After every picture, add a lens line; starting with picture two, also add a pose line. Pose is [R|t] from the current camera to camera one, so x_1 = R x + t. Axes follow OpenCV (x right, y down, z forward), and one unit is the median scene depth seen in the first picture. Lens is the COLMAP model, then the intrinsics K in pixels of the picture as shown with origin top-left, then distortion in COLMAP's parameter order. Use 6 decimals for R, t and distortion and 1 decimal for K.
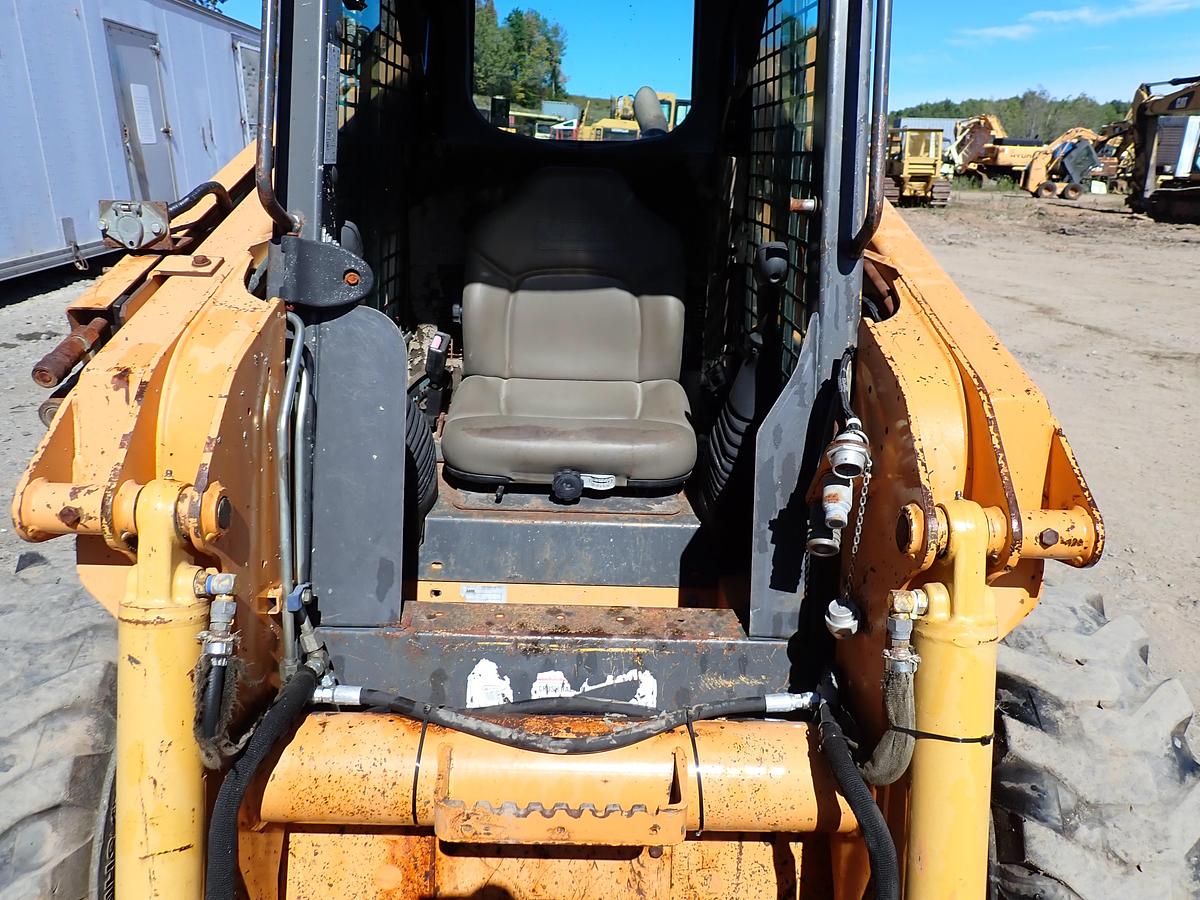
lens RADIAL K [[893.1, 0, 601.0], [0, 893.1, 440.9], [0, 0, 1]] dist [0.008044, -0.005705]
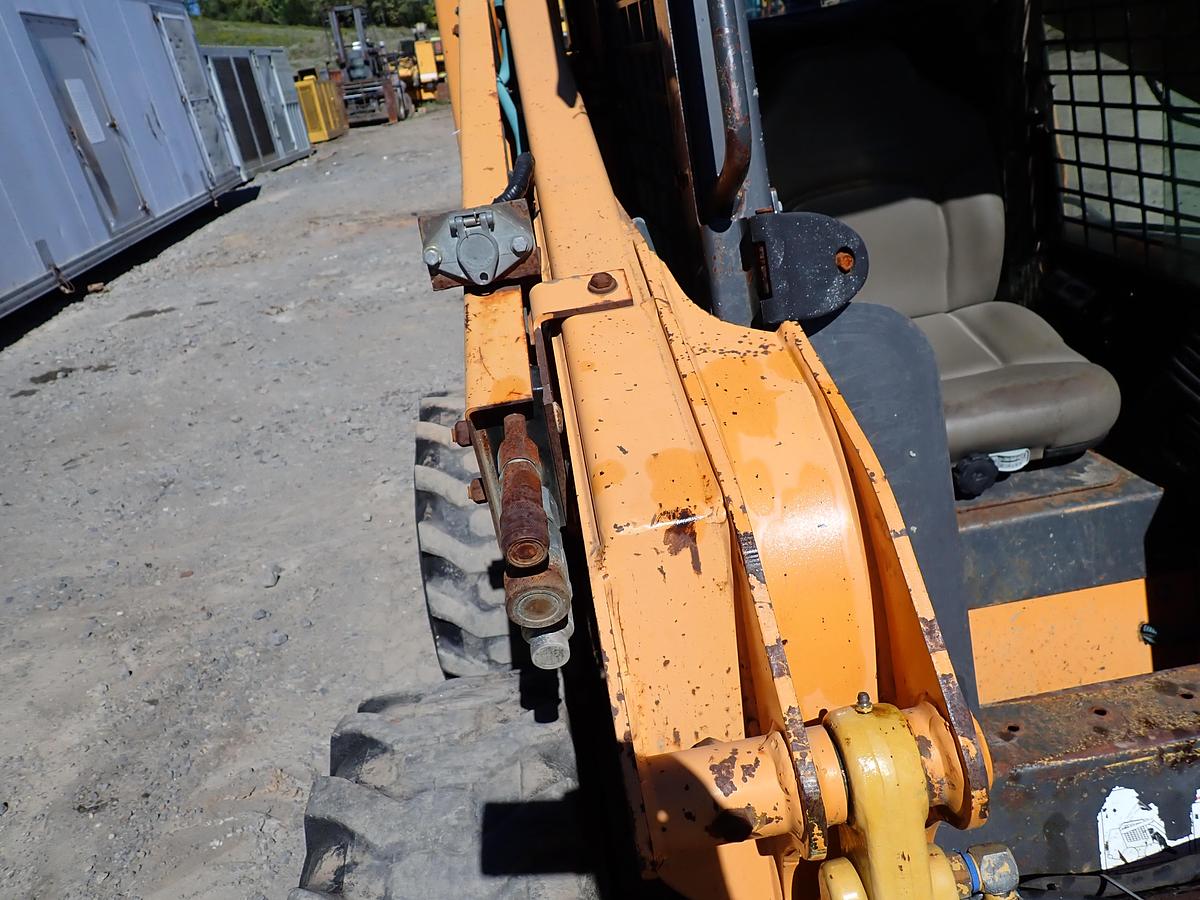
lens RADIAL K [[894.7, 0, 615.4], [0, 894.7, 438.9], [0, 0, 1]] dist [0.000154, 0.001233]
pose [[0.980330, -0.197227, 0.007401, -0.279712], [0.195674, 0.976144, 0.094104, -0.091560], [-0.025784, -0.090804, 0.995535, 0.223520]]
